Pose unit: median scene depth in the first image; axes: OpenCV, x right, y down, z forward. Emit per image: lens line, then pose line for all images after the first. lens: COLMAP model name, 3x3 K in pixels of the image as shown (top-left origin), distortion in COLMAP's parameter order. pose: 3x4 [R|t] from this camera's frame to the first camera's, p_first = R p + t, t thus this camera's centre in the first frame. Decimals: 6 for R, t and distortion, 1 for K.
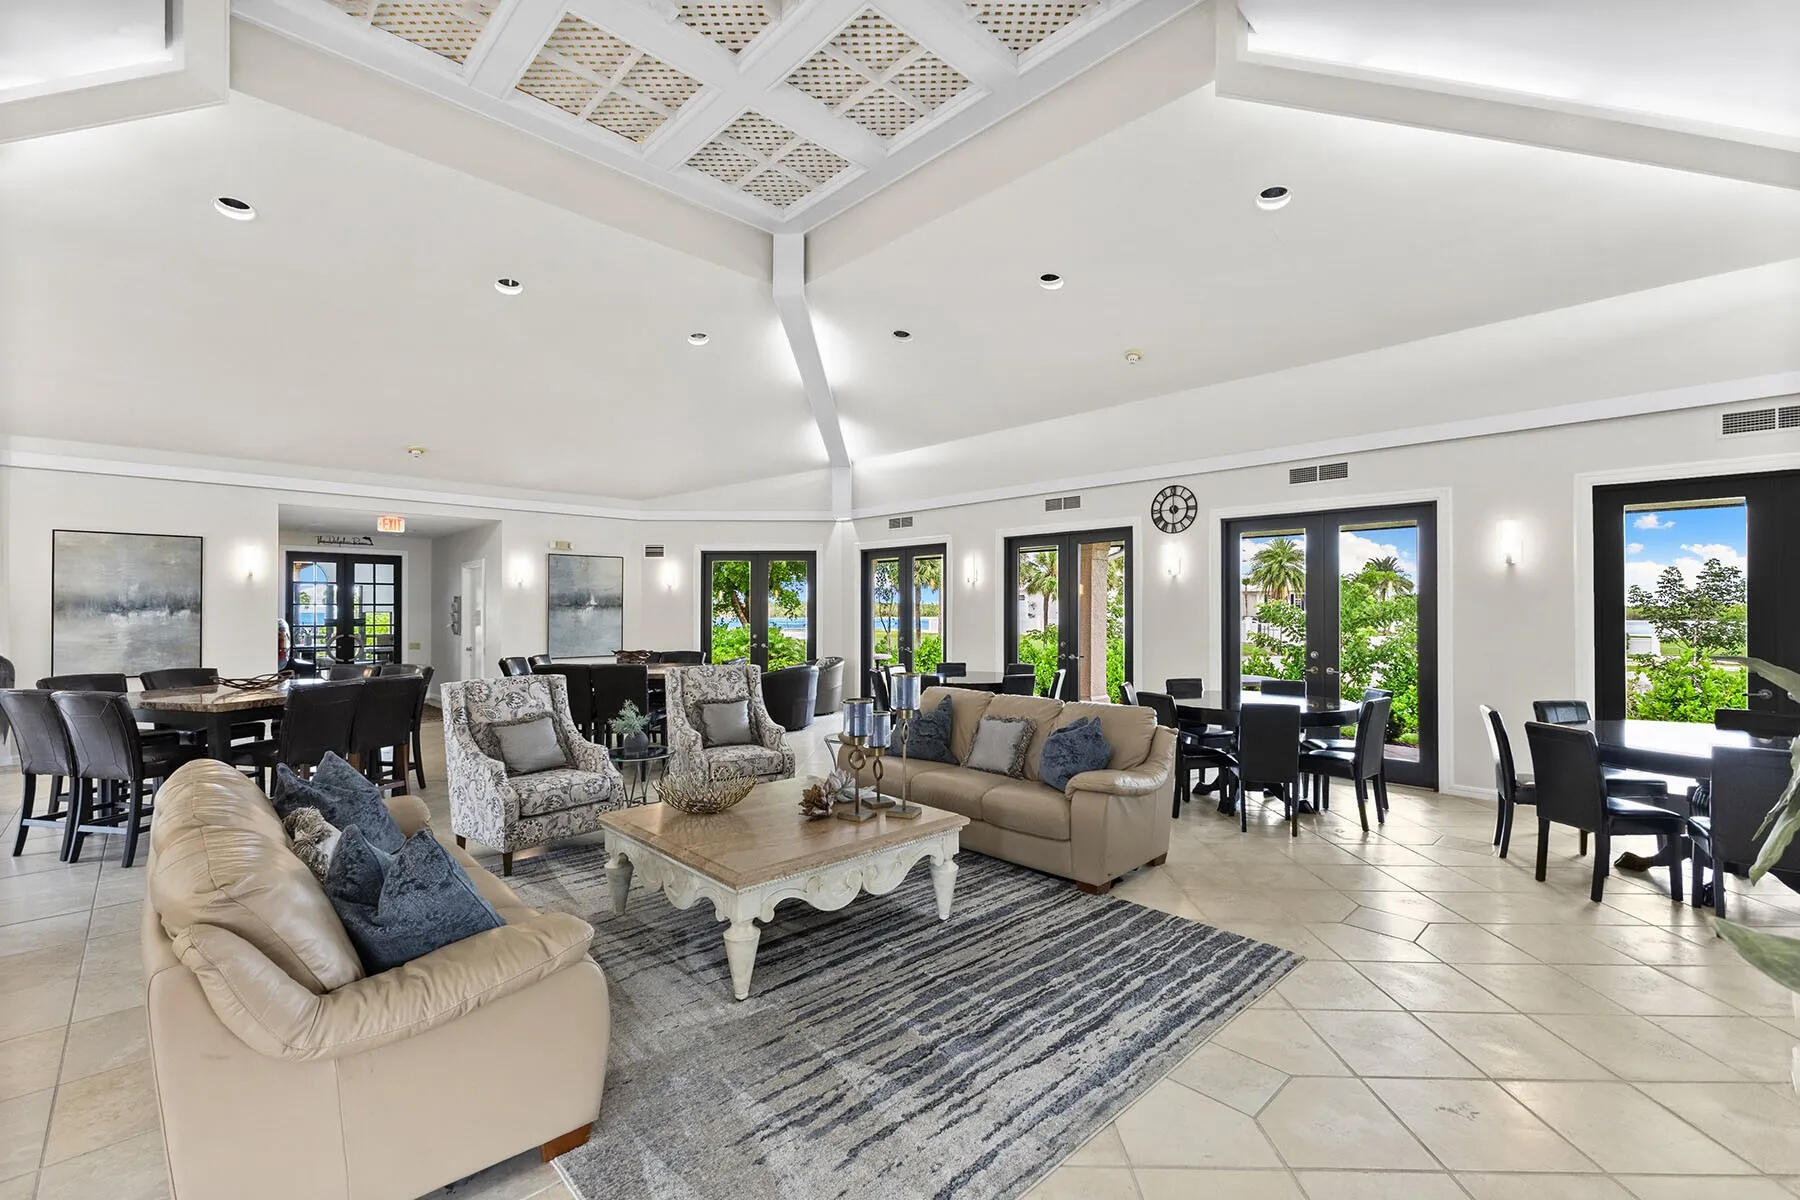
lens RADIAL K [[789.7, 0, 909.1], [0, 789.7, 602.3], [0, 0, 1]] dist [0.010321, 0.000122]
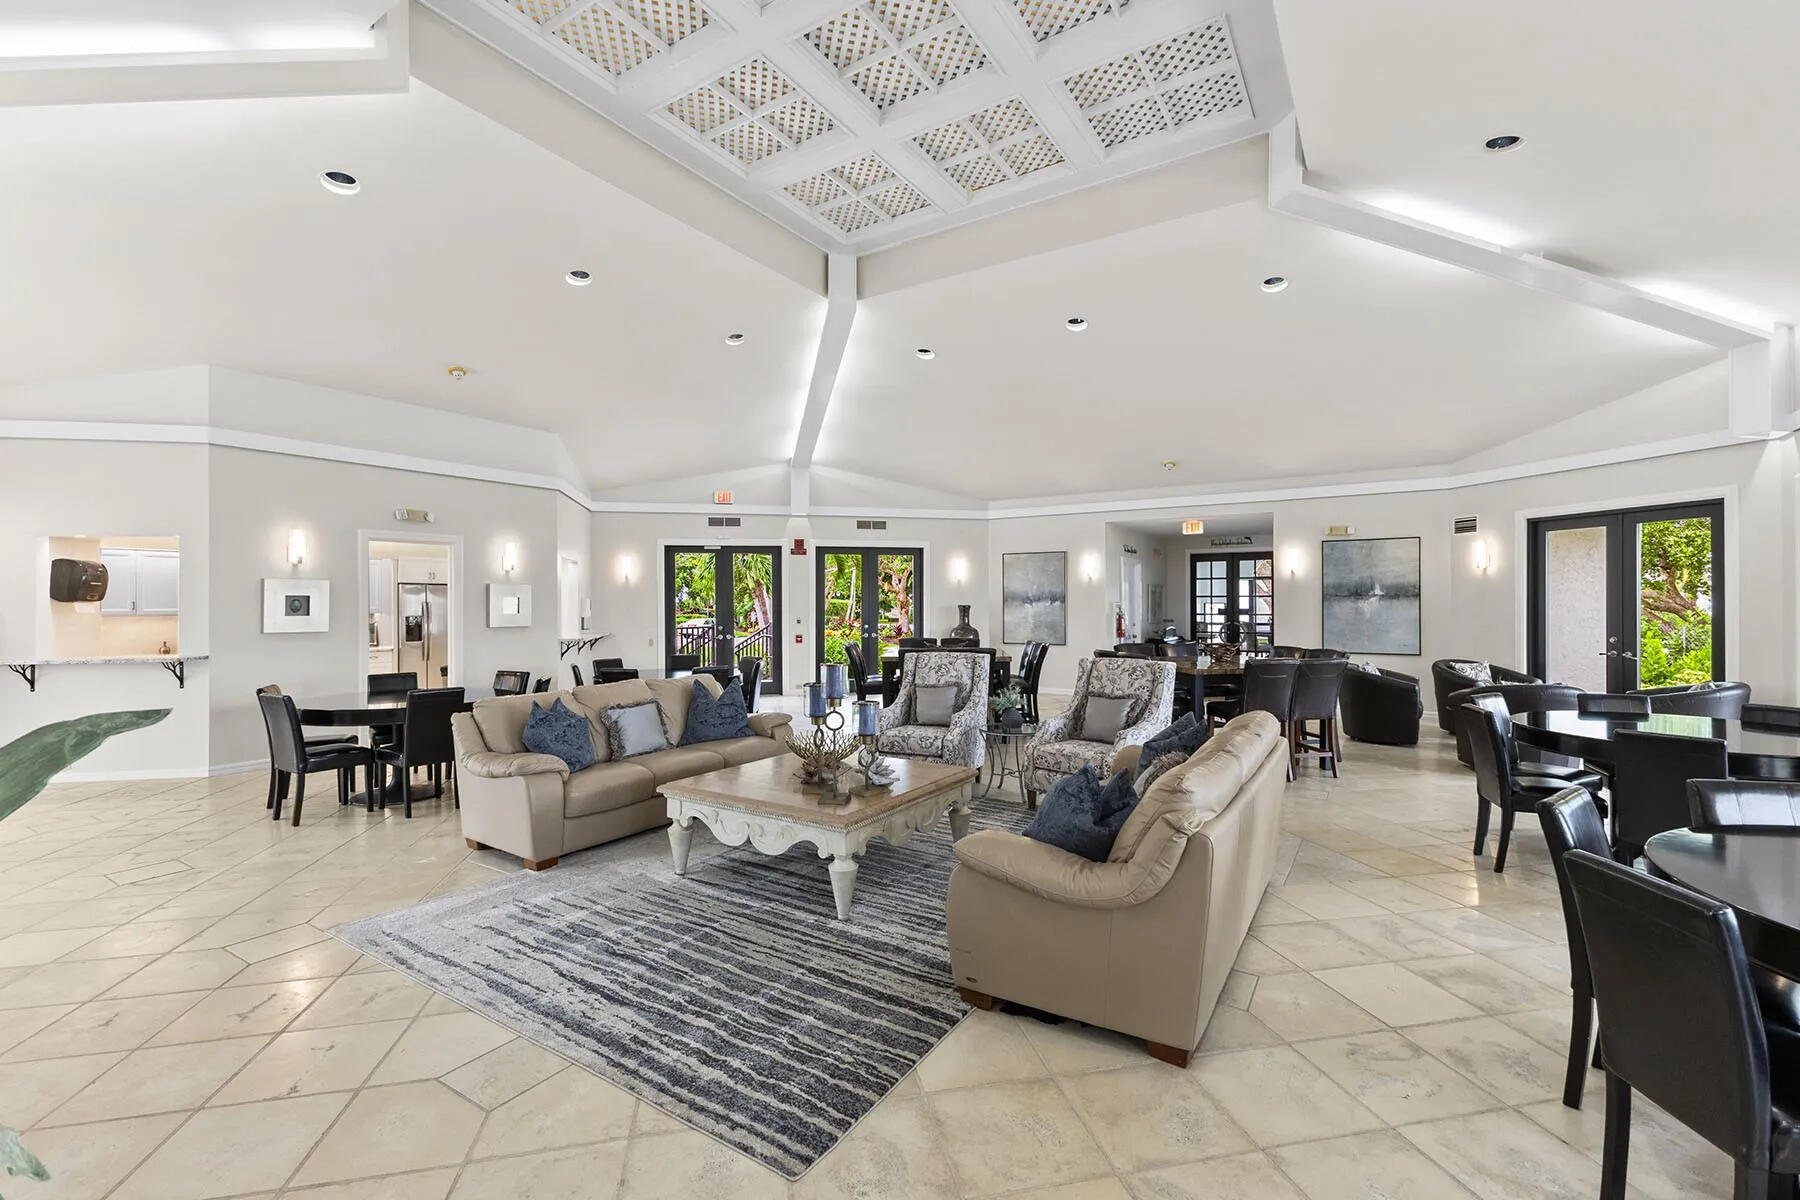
lens RADIAL K [[789.7, 0, 909.1], [0, 789.7, 602.3], [0, 0, 1]] dist [0.010321, 0.000122]
pose [[0.213402, -0.000637, -0.976964, 1.060262], [0.012362, 0.999921, 0.002048, 0.010834], [0.976886, -0.012514, 0.213393, 0.921487]]
